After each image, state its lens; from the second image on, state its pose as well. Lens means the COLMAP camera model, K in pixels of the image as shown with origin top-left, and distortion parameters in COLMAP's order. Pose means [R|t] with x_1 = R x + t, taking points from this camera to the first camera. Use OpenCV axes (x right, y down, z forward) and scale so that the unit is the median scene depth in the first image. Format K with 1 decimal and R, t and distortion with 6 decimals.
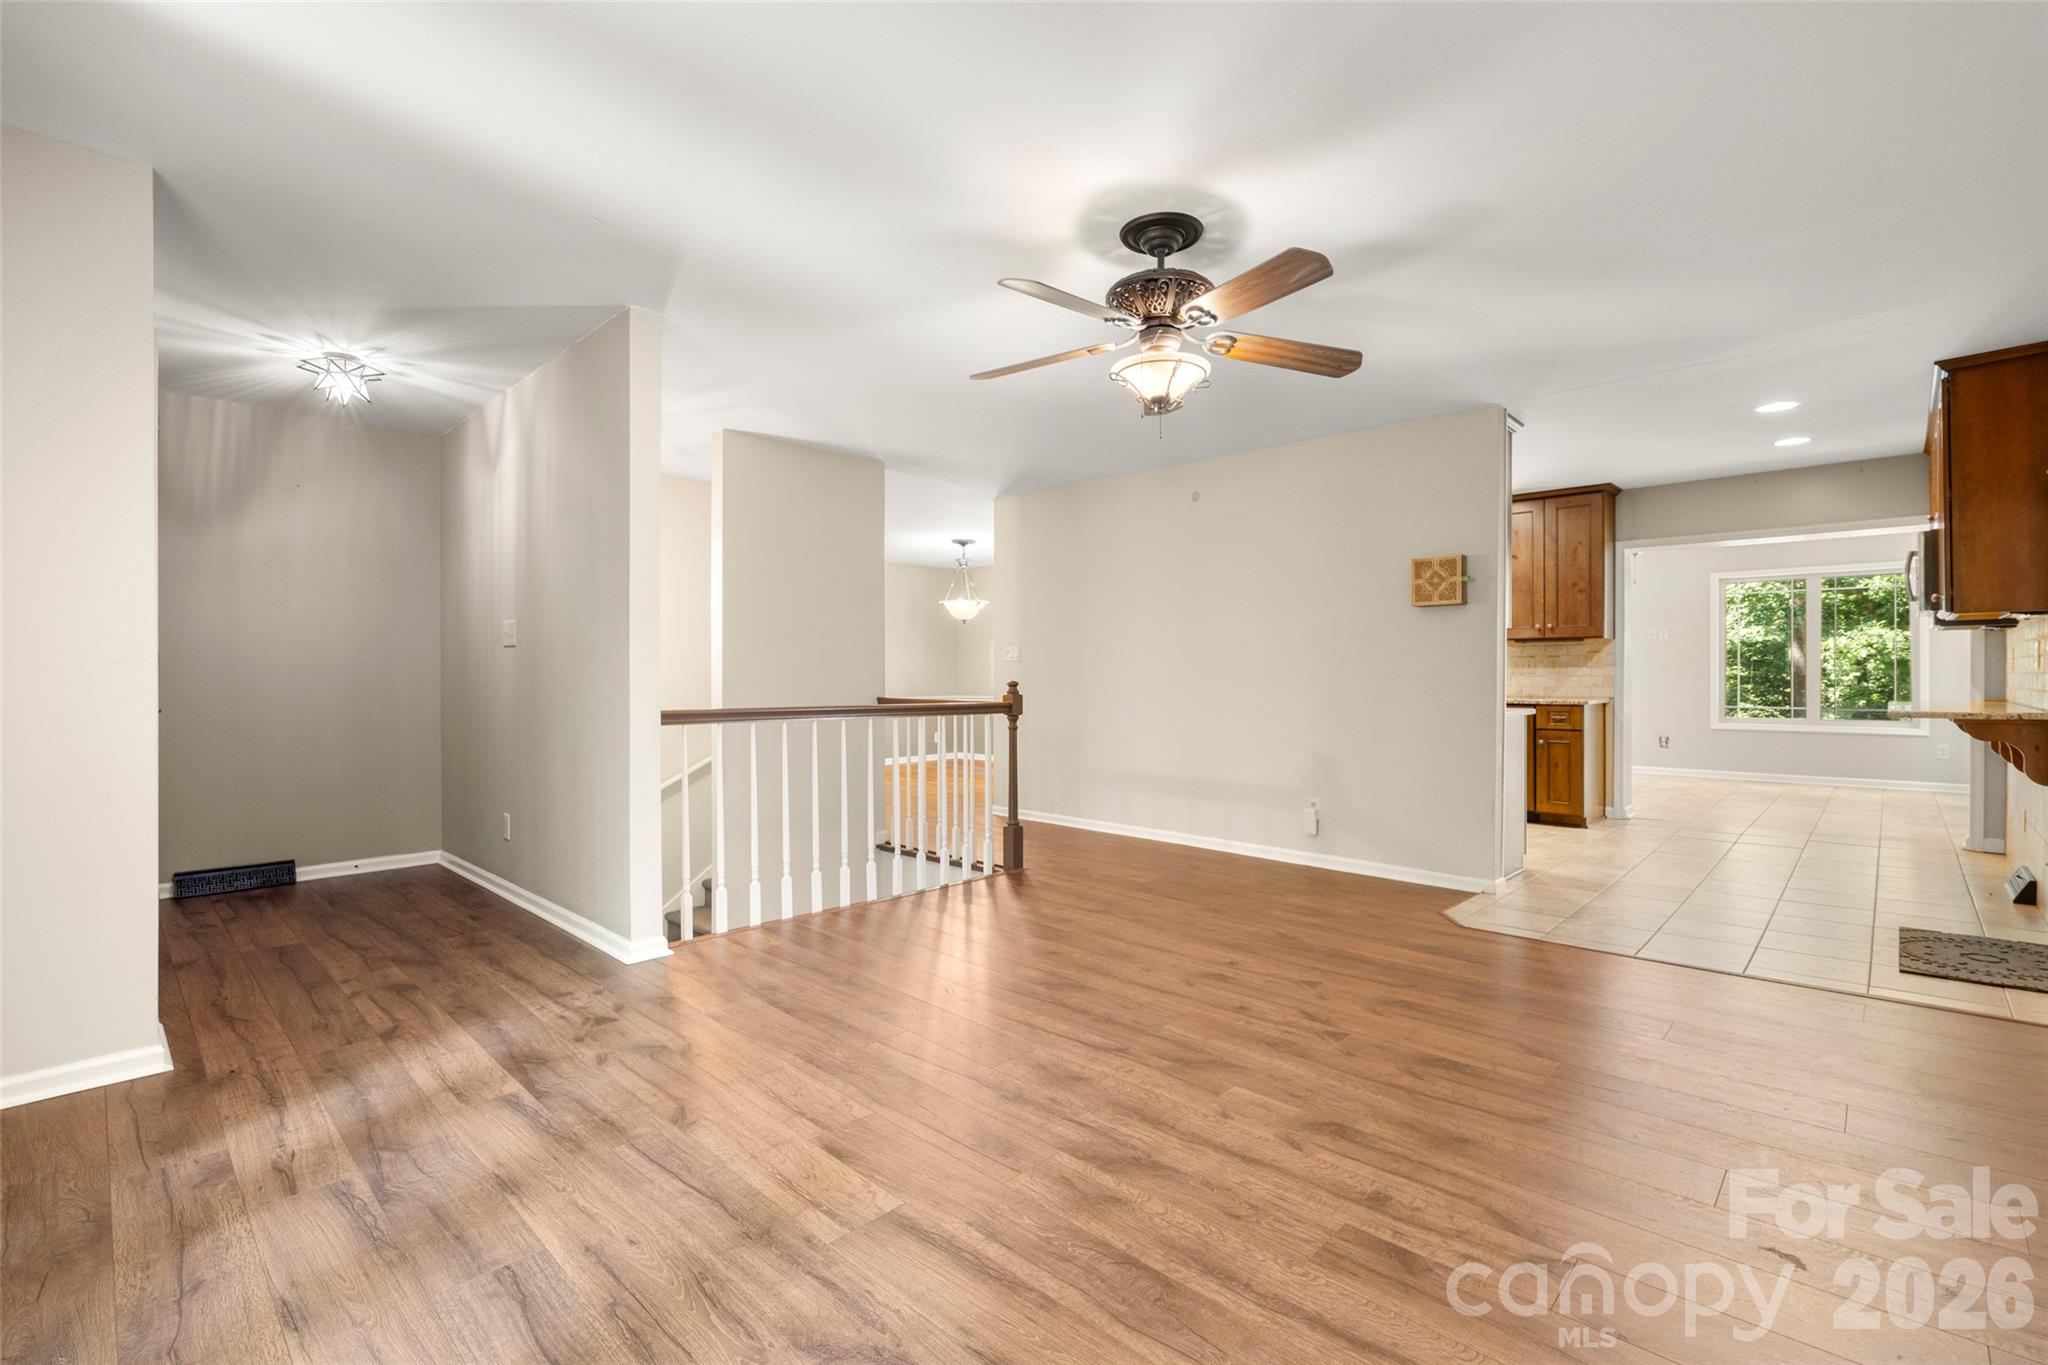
lens RADIAL K [[908.4, 0, 1028.0], [0, 908.4, 678.7], [0, 0, 1]] dist [-0.009153, 0.001874]
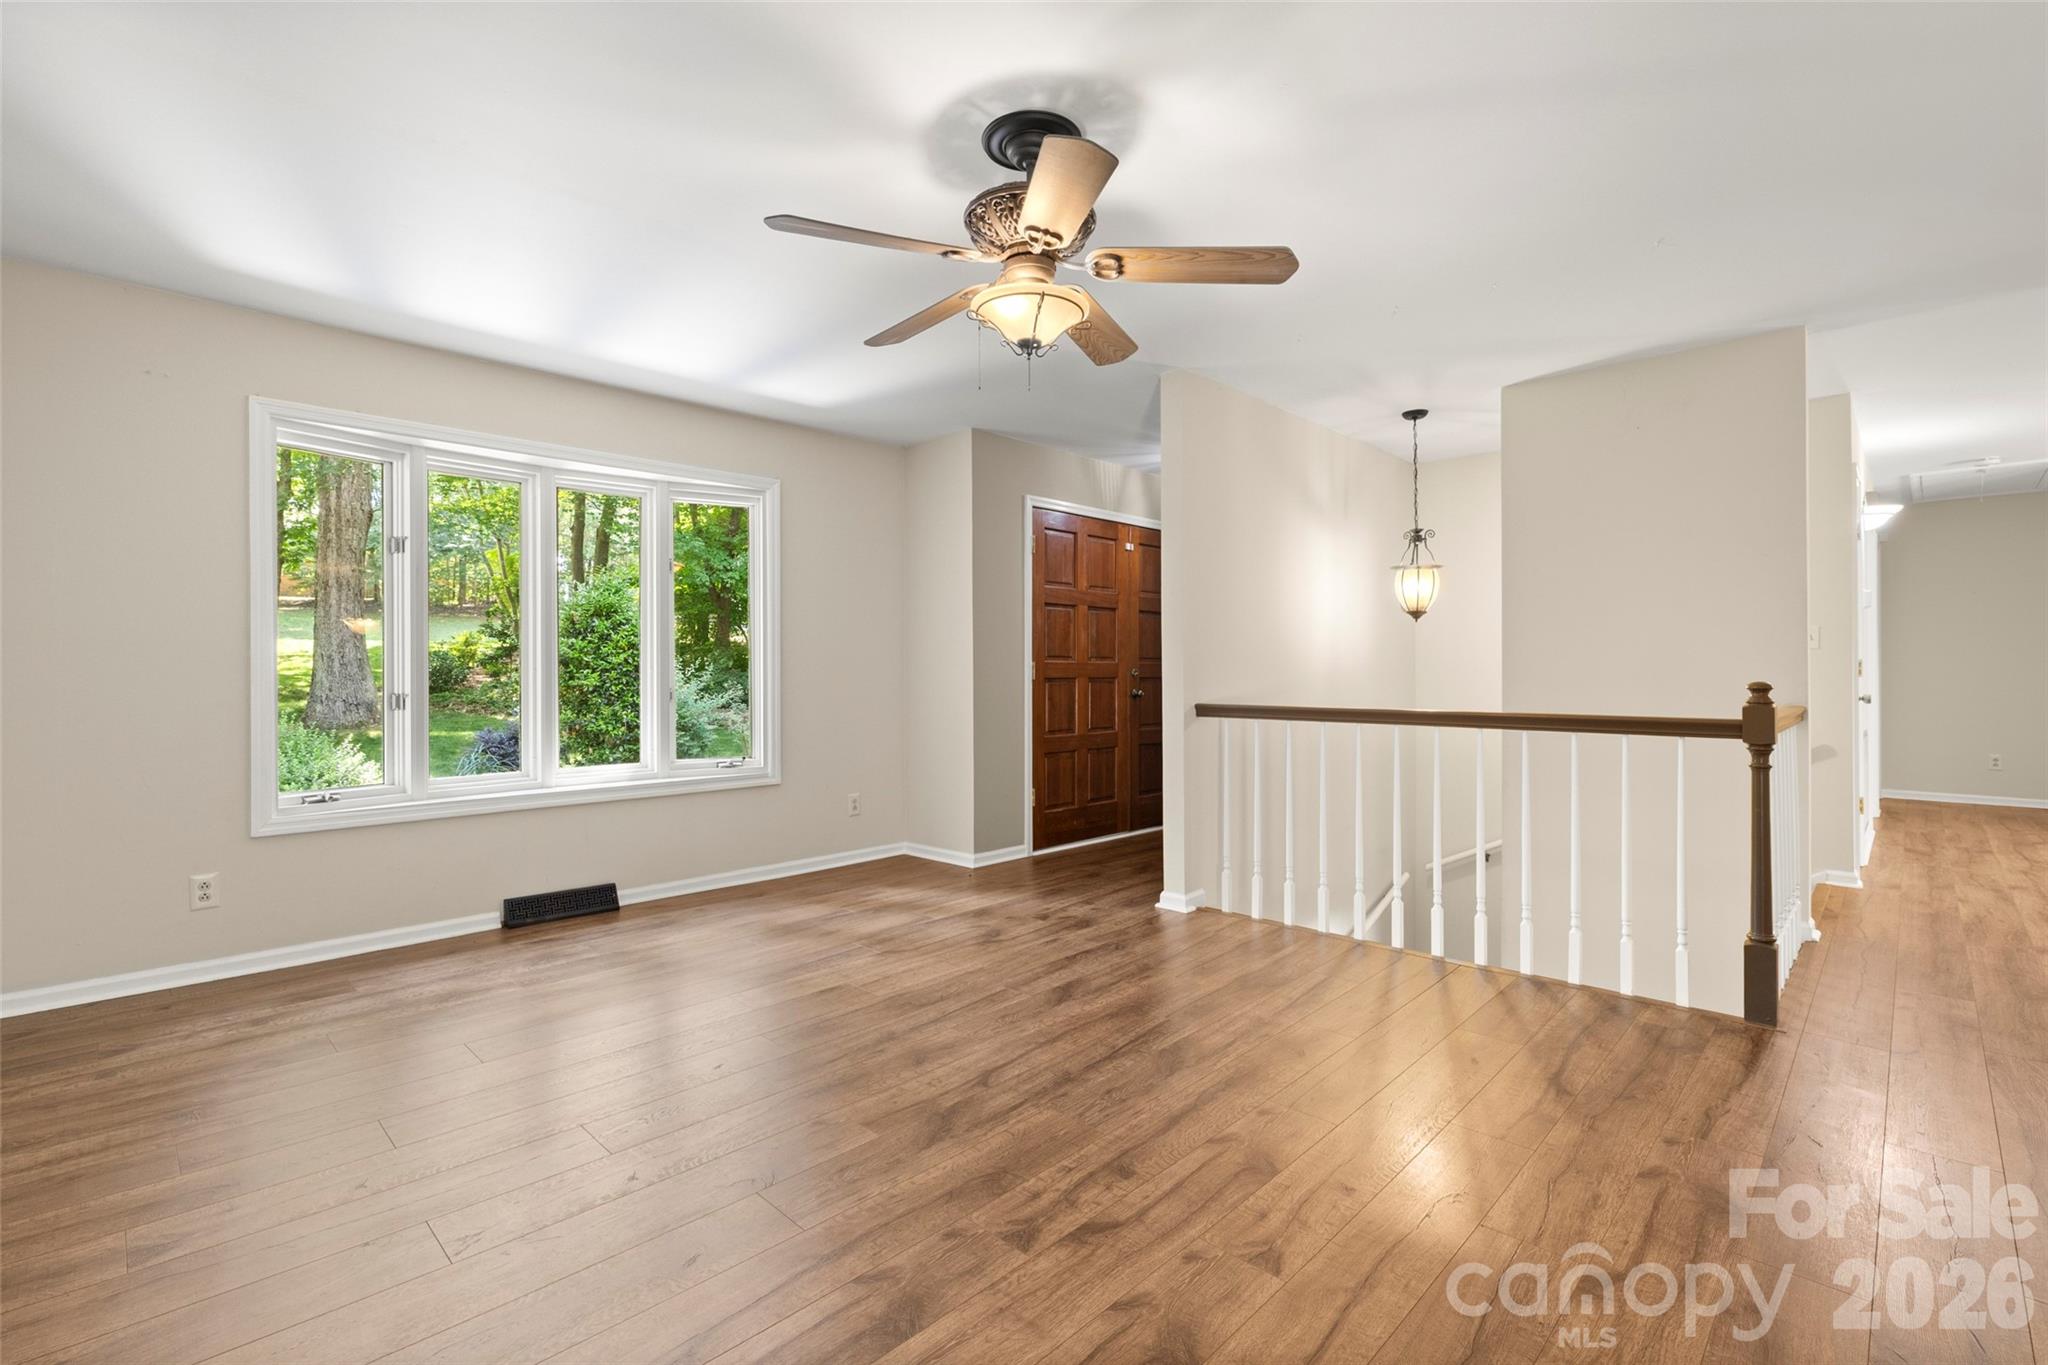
lens RADIAL K [[908.4, 0, 1021.5], [0, 908.4, 673.8], [0, 0, 1]] dist [-0.009153, 0.001874]
pose [[-0.012967, -0.001605, -0.999915, 0.920040], [0.000903, 0.999998, -0.001617, -0.003828], [0.999916, -0.000924, -0.012965, 0.945645]]
